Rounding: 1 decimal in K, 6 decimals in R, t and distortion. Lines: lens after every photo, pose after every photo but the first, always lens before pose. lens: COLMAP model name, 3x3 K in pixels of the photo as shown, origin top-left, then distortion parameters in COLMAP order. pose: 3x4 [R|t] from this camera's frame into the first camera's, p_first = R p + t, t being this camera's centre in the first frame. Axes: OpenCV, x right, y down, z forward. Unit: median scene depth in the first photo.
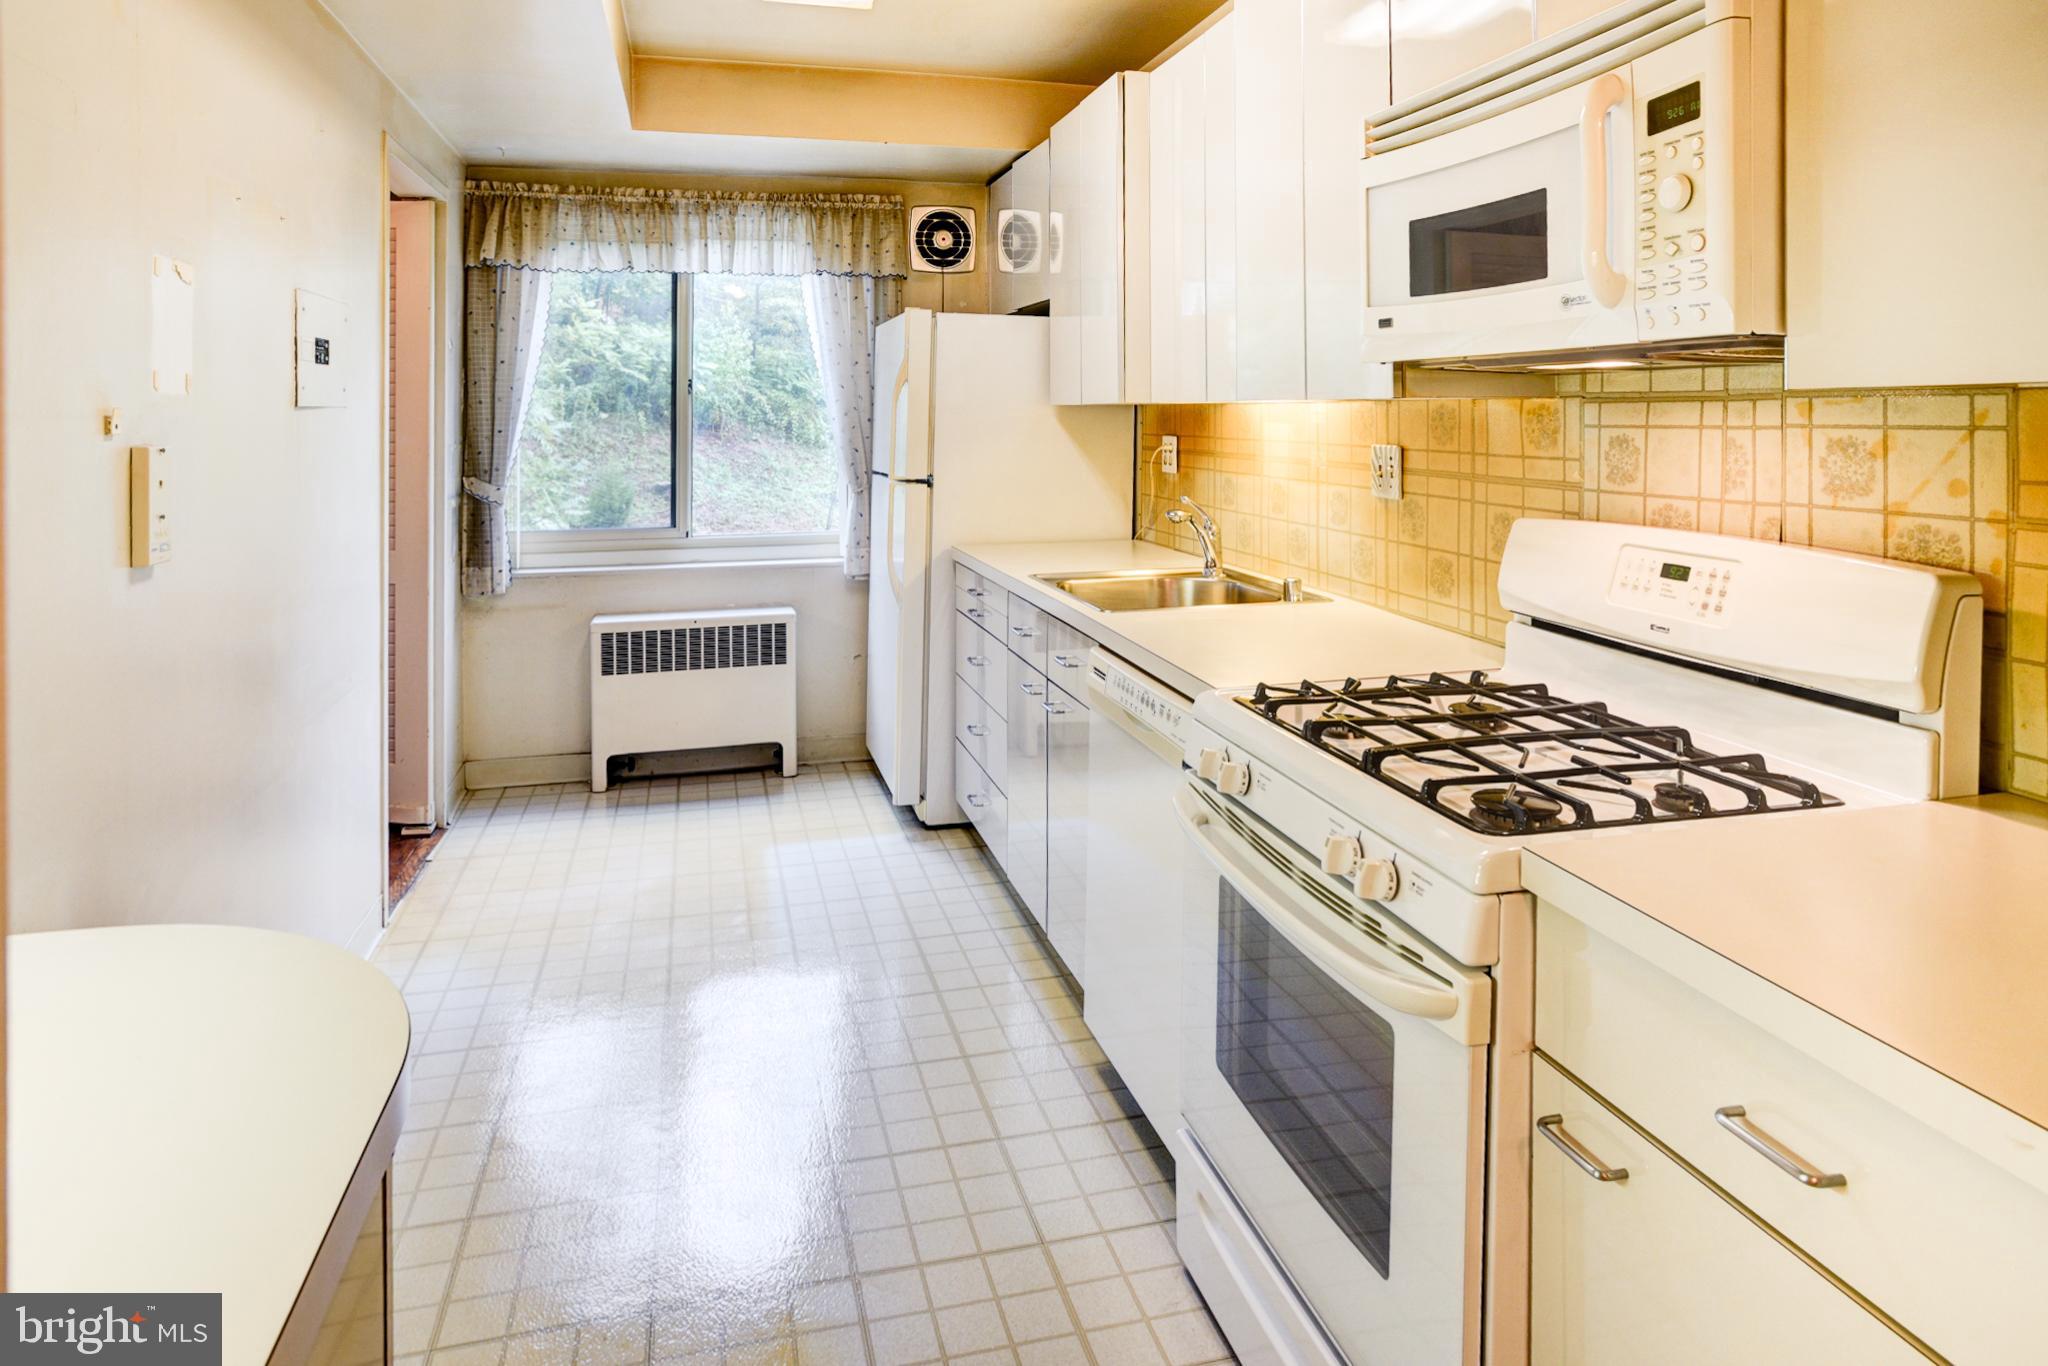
lens RADIAL K [[1242.6, 0, 1026.9], [0, 1242.6, 482.1], [0, 0, 1]] dist [0.000911, 0.000701]
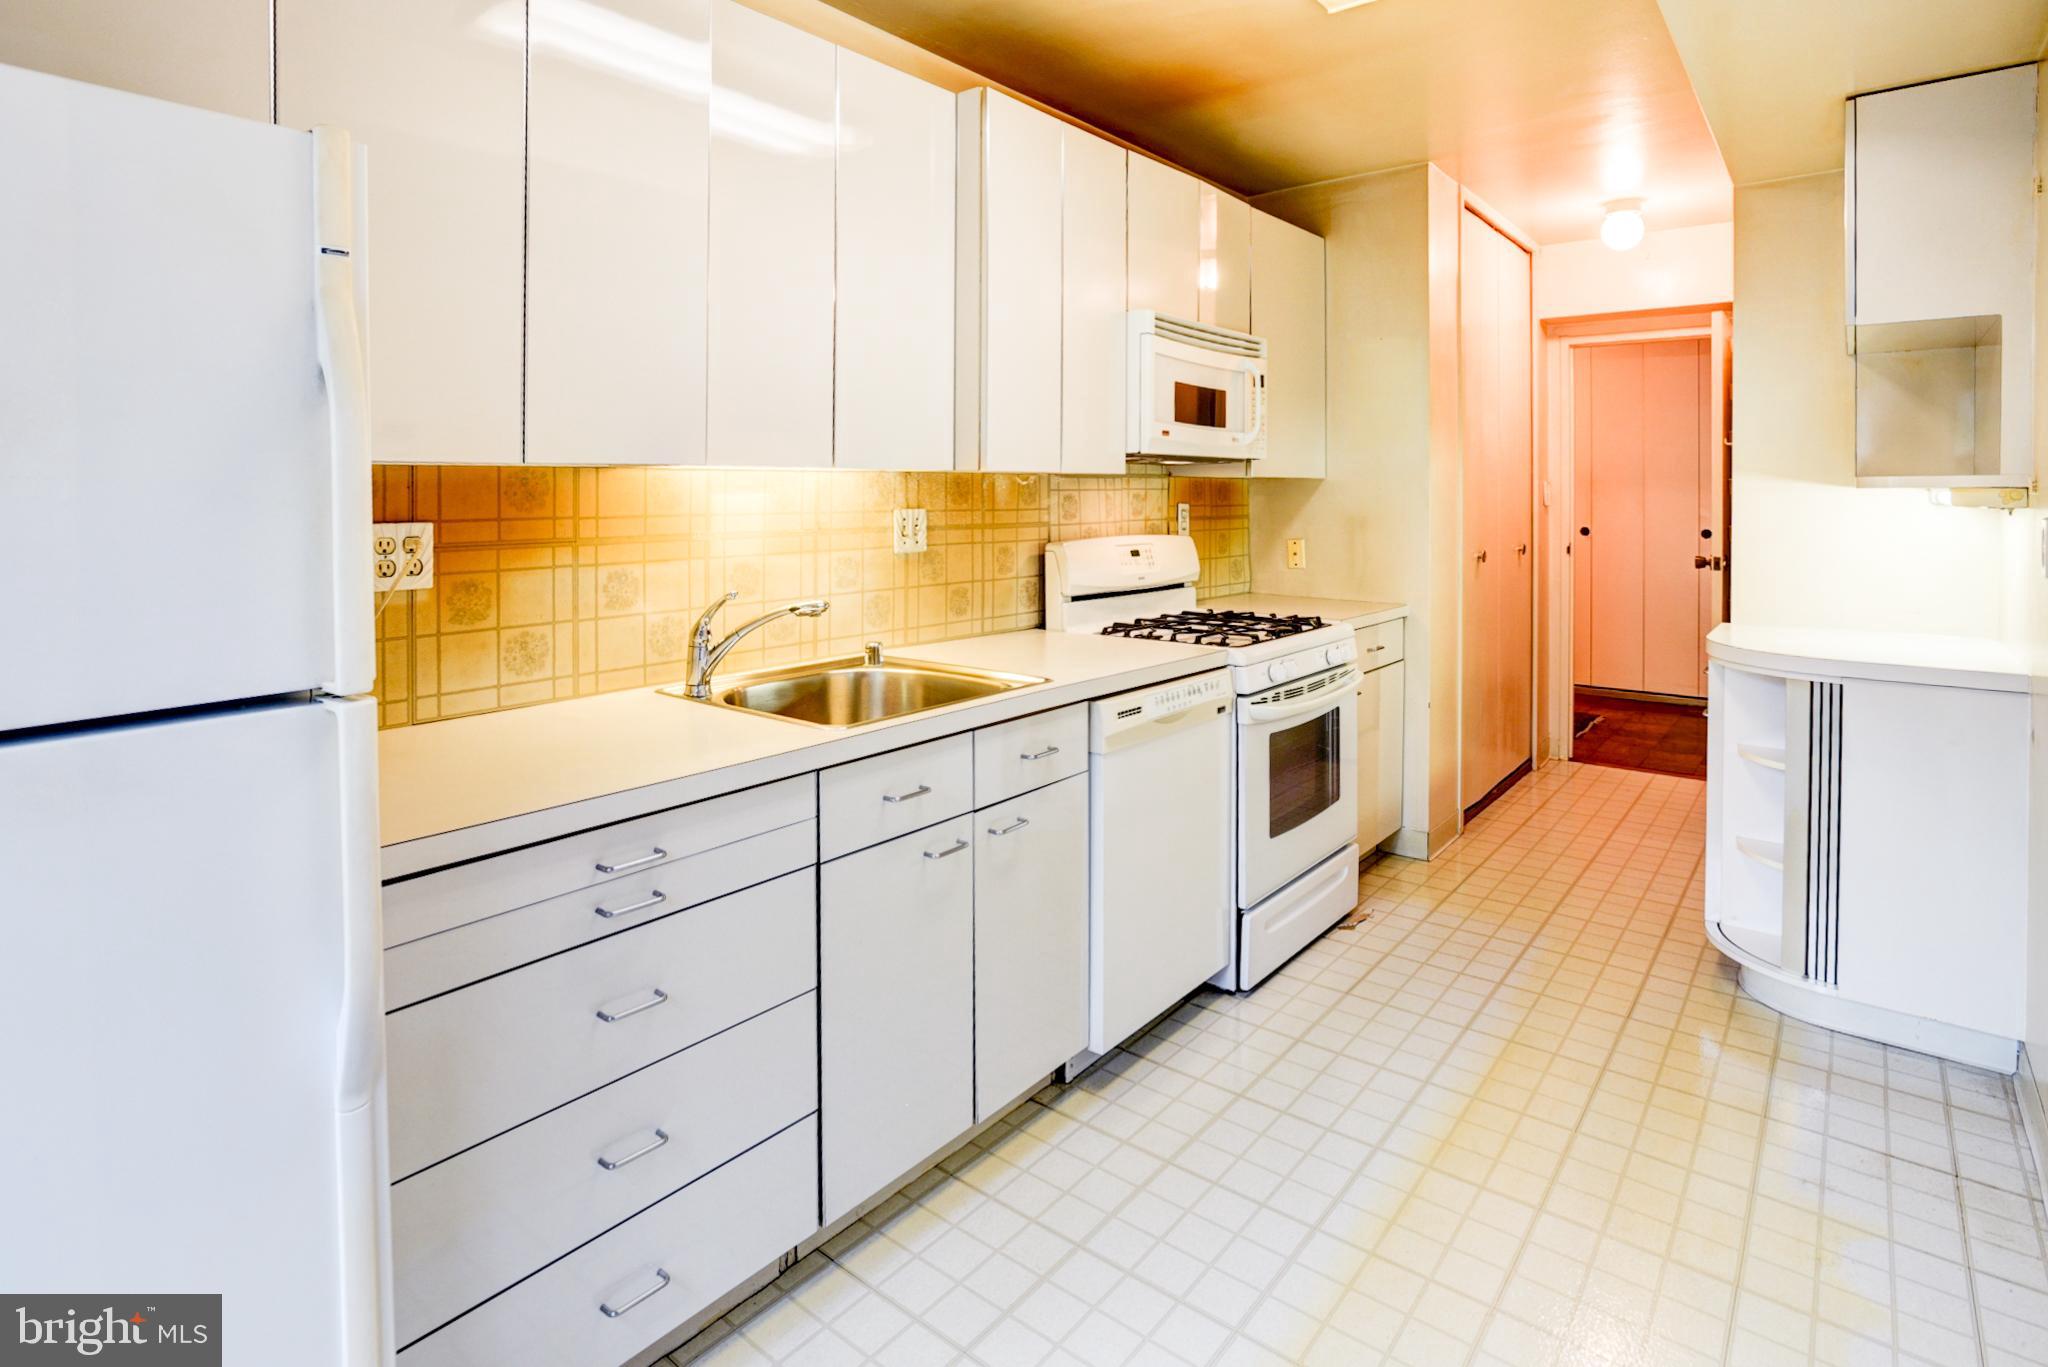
lens RADIAL K [[1081.8, 0, 994.3], [0, 1081.8, 505.7], [0, 0, 1]] dist [-0.054477, 0.025069]
pose [[-0.581507, -0.012632, 0.813443, -0.691489], [0.045760, 0.997789, 0.048208, -0.089649], [-0.812254, 0.065256, -0.579643, 1.732296]]
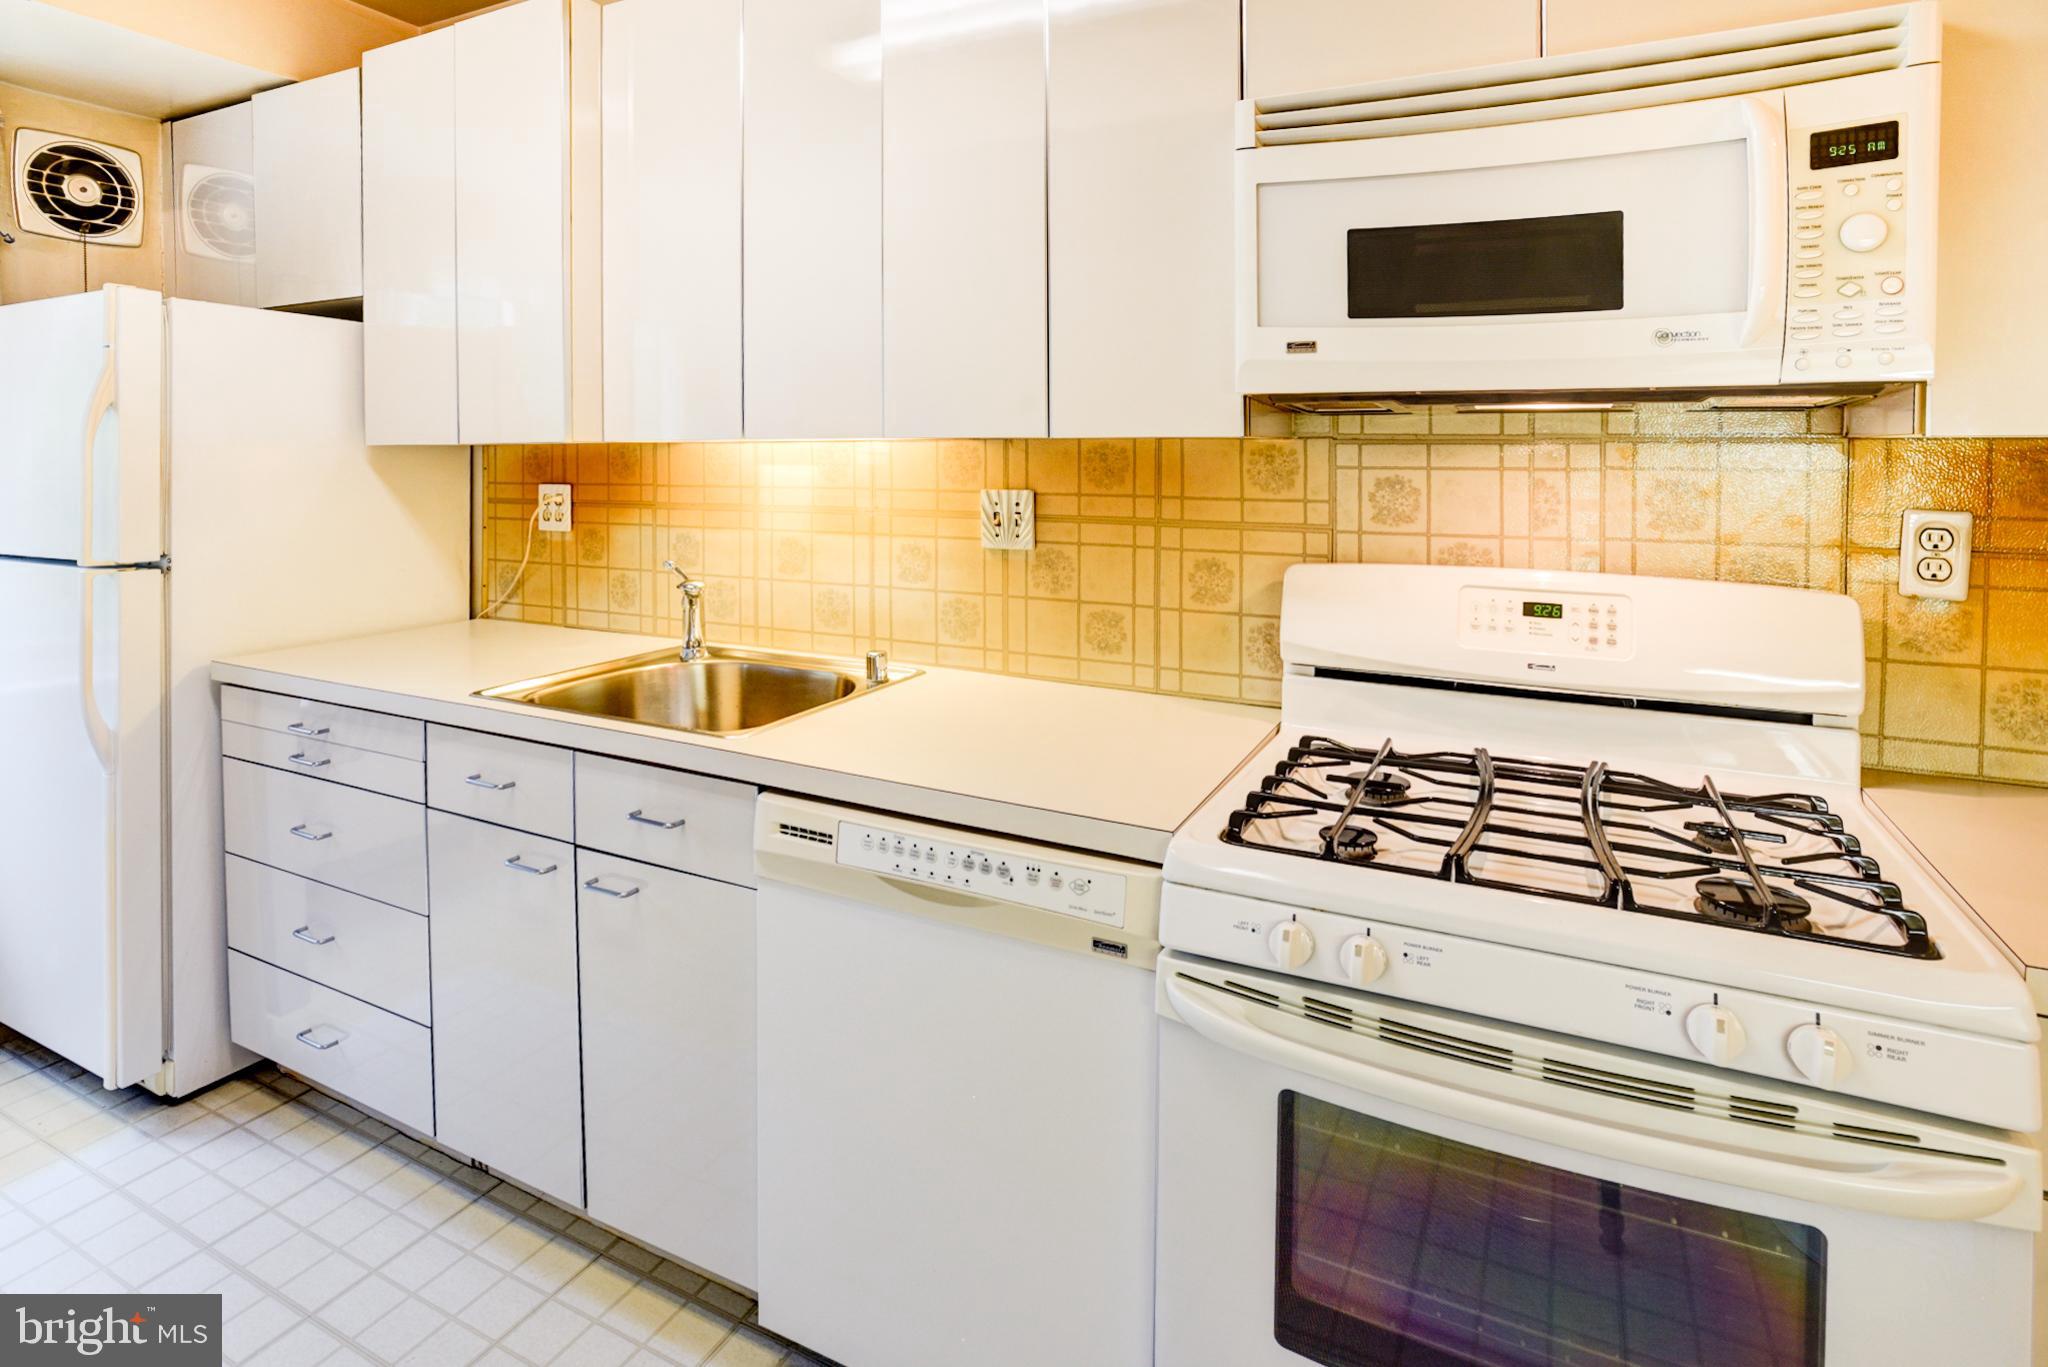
lens RADIAL K [[1055.0, 0, 1018.7], [0, 1055.0, 510.0], [0, 0, 1]] dist [-0.039517, 0.013371]
pose [[0.664550, -0.041418, 0.746095, -0.302357], [0.041451, 0.998969, 0.018534, -0.032805], [-0.746093, 0.018610, 0.665582, 0.550112]]
